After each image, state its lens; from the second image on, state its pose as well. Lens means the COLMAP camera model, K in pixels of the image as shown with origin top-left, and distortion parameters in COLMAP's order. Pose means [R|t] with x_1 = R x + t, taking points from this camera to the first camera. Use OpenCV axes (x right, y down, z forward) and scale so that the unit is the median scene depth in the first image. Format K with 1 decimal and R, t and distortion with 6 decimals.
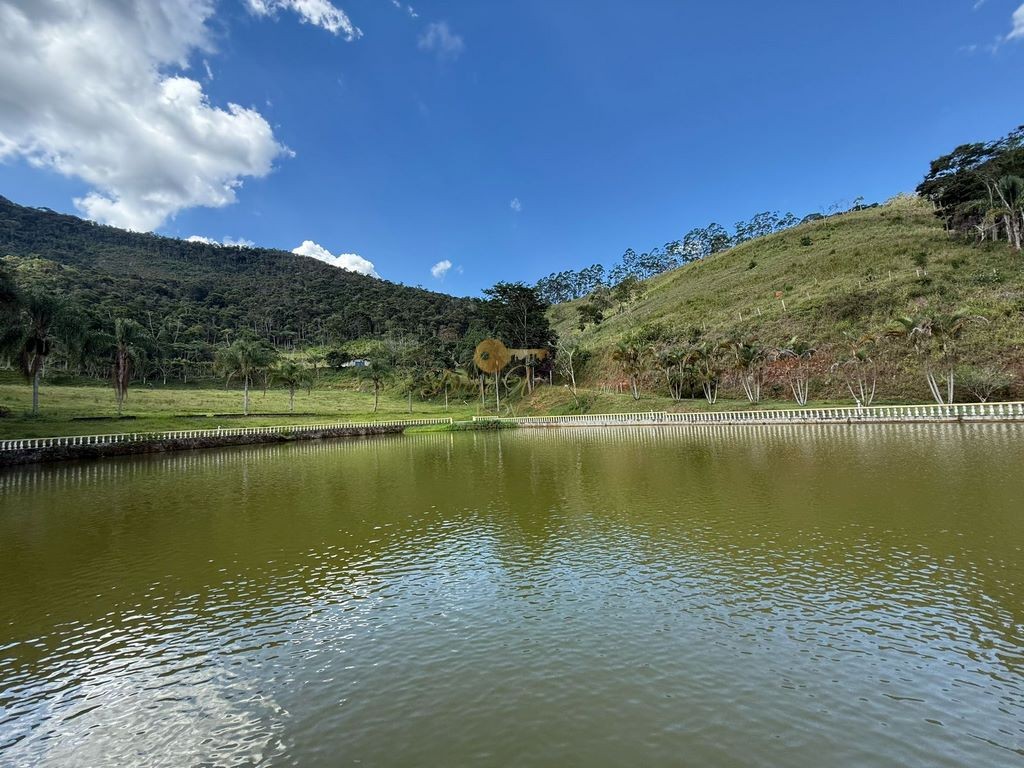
lens RADIAL K [[406.7, 0, 512.3], [0, 406.7, 376.9], [0, 0, 1]] dist [0.003105, -0.000773]
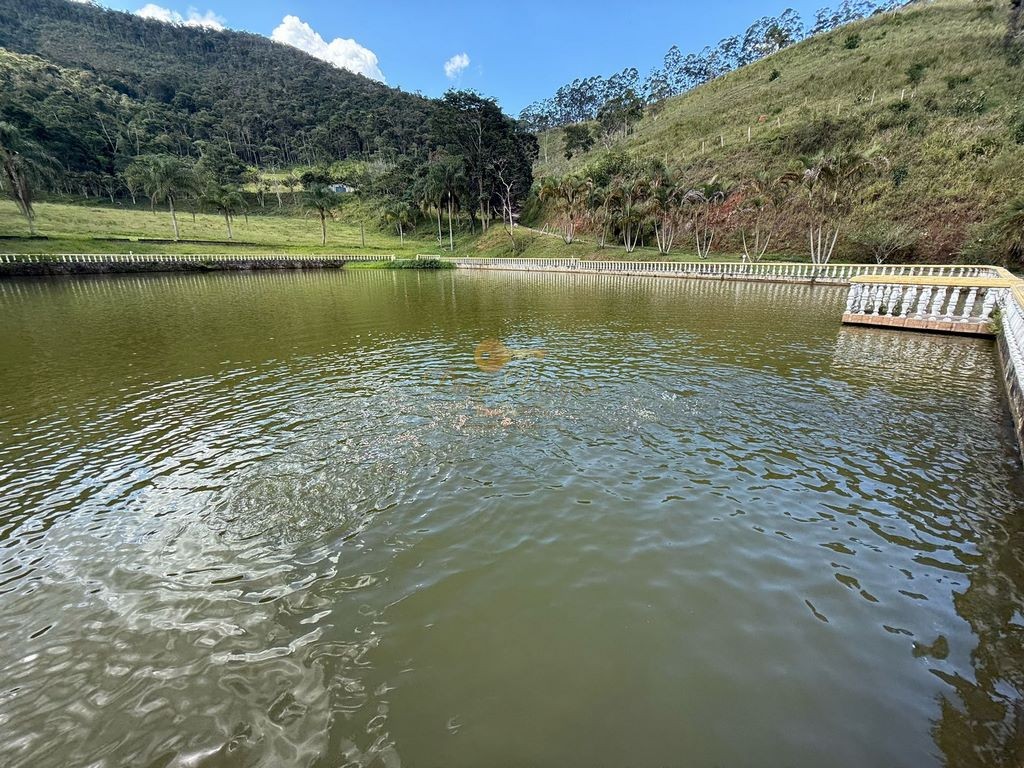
lens RADIAL K [[406.7, 0, 512.3], [0, 406.7, 376.9], [0, 0, 1]] dist [0.003105, -0.000773]
pose [[0.998051, 0.056422, -0.026645, 0.127354], [-0.042297, 0.925698, 0.375890, -0.004135], [0.045874, -0.374031, 0.926281, 0.005570]]
